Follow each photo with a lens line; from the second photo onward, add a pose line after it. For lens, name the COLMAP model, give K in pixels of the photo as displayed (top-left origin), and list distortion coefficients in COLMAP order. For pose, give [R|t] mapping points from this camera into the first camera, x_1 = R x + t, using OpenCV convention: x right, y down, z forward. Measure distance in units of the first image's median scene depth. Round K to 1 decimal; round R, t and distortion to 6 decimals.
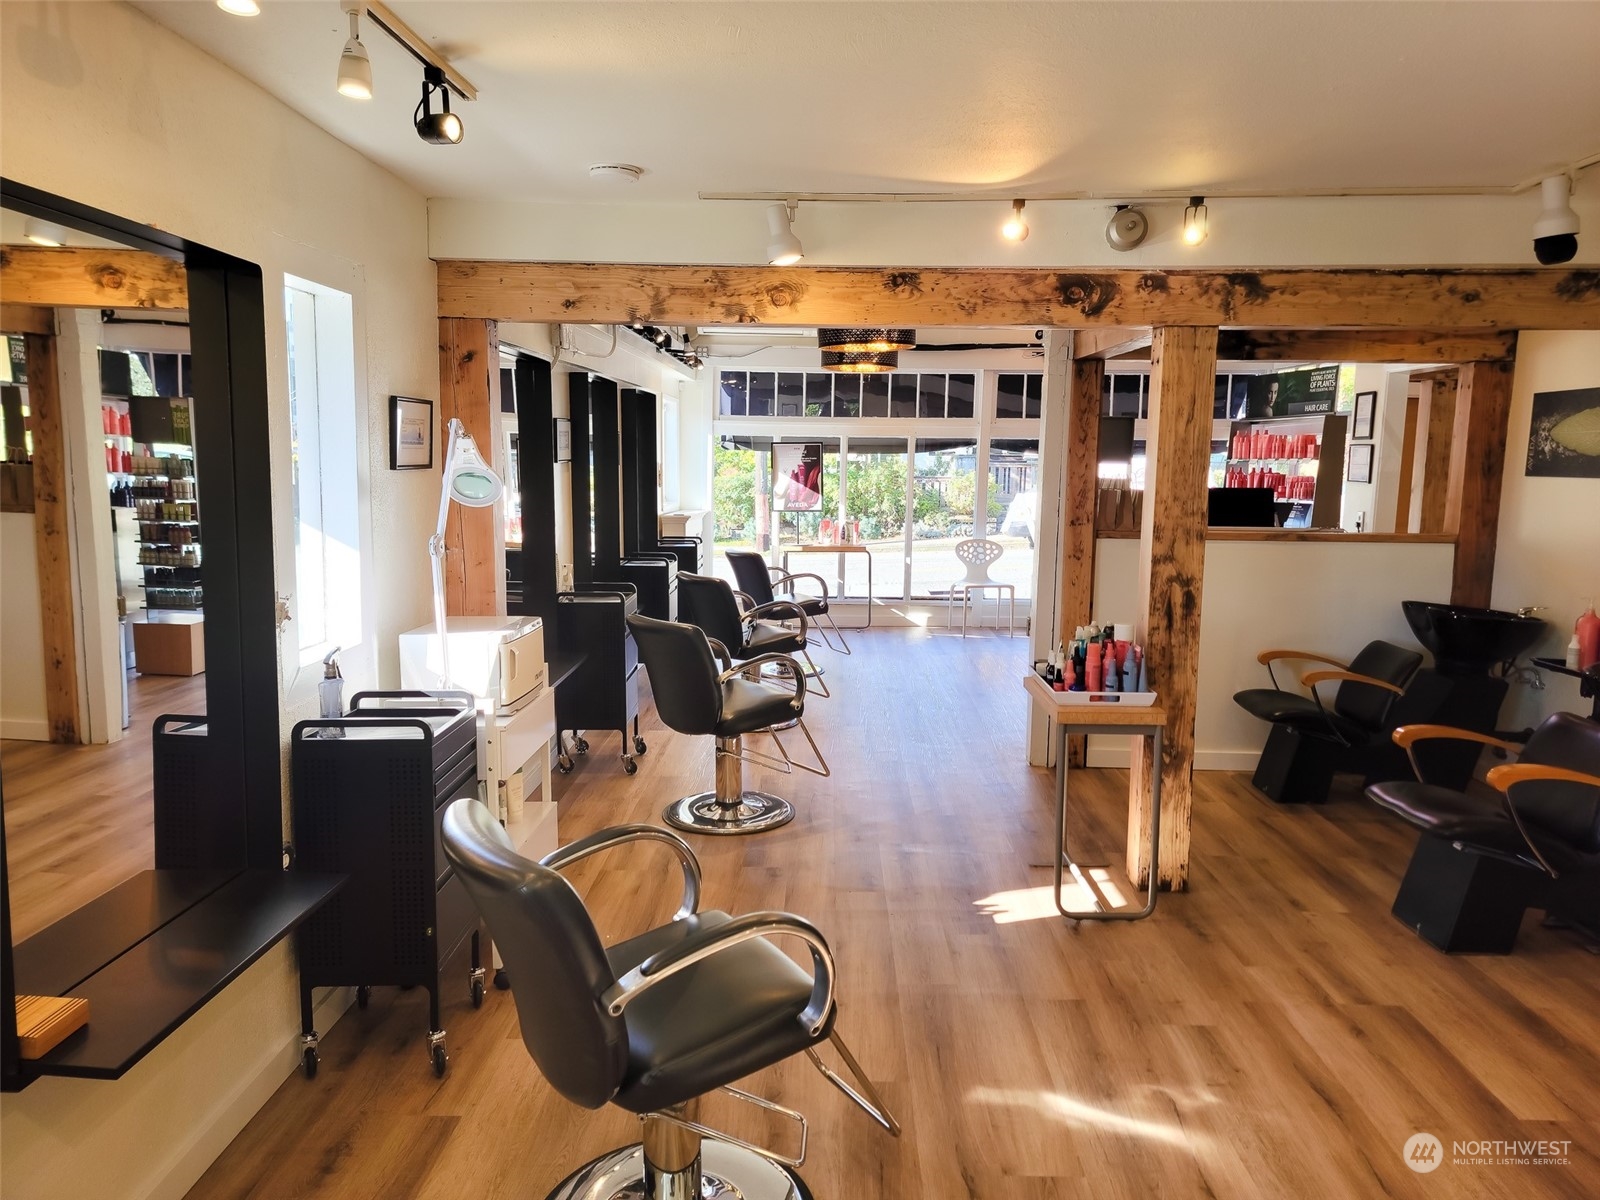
lens RADIAL K [[1095.6, 0, 800.0], [0, 1095.6, 600.0], [0, 0, 1]] dist [0.089177, -0.066703]
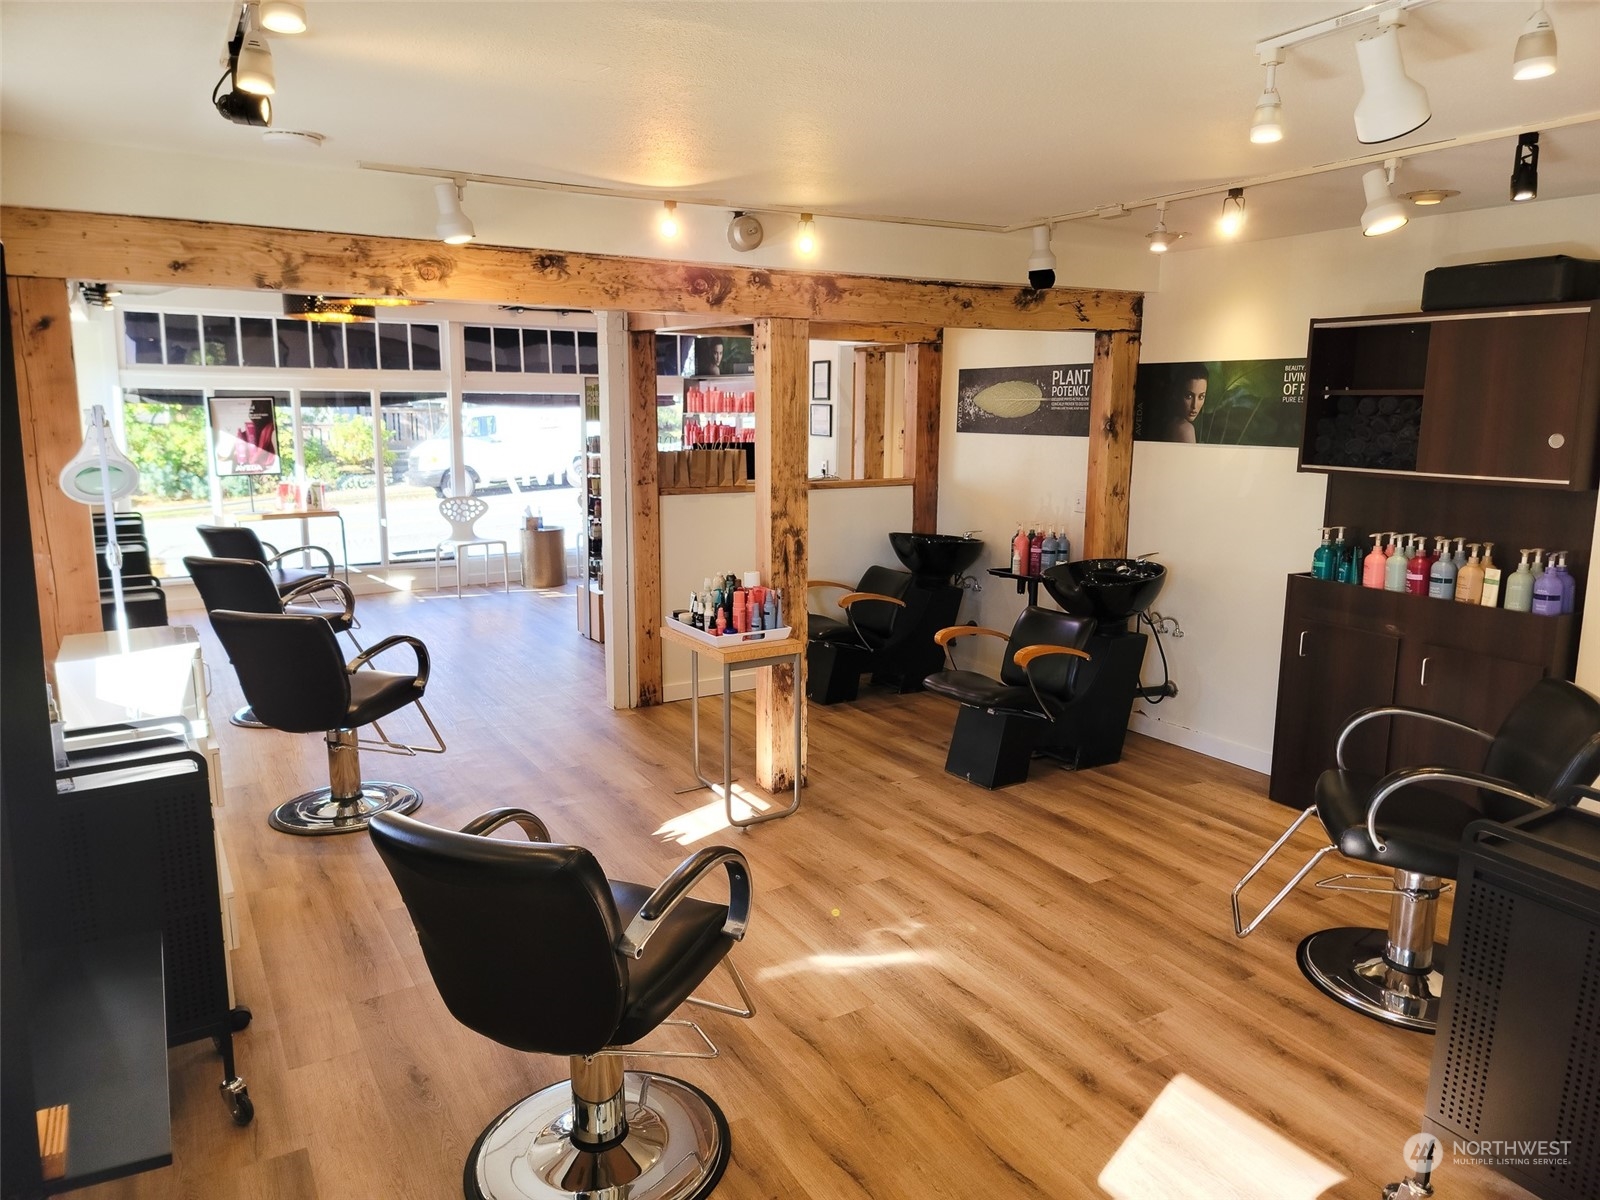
lens RADIAL K [[1116.8, 0, 800.0], [0, 1116.8, 600.0], [0, 0, 1]] dist [0.091706, -0.102527]
pose [[0.844127, -0.104452, 0.525871, -0.293514], [0.077613, 0.994314, 0.072914, -0.031861], [-0.530496, -0.020734, 0.847434, -0.031534]]
